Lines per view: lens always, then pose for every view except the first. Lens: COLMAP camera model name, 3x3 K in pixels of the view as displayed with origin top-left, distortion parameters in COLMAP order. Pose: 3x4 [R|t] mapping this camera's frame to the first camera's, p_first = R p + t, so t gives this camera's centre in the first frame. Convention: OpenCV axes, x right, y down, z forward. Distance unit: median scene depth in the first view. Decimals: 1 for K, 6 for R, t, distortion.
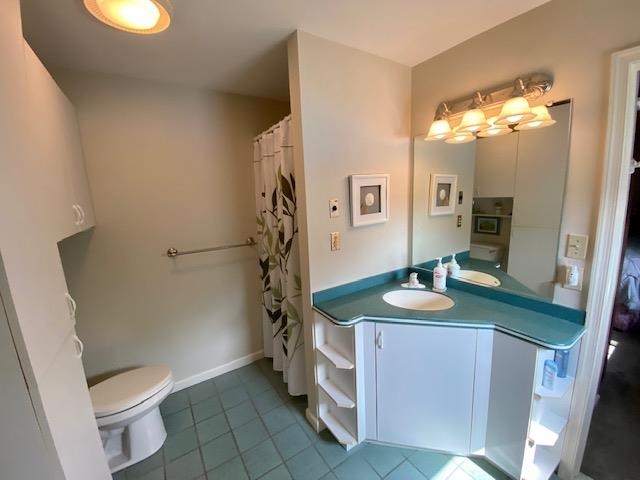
lens RADIAL K [[262.8, 0, 318.9], [0, 262.8, 237.5], [0, 0, 1]] dist [-0.001984, -0.000582]
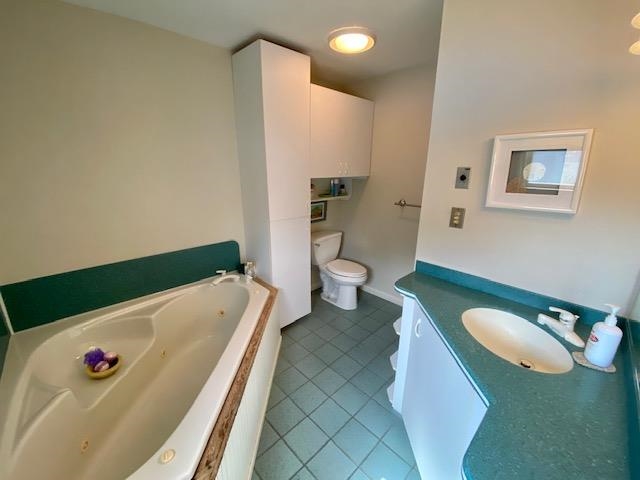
lens RADIAL K [[262.8, 0, 318.9], [0, 262.8, 237.5], [0, 0, 1]] dist [-0.001984, -0.000582]
pose [[0.215357, 0.306885, -0.927062, 0.742619], [-0.145032, 0.948860, 0.280410, -0.100629], [0.965705, 0.074066, 0.248852, 0.350010]]
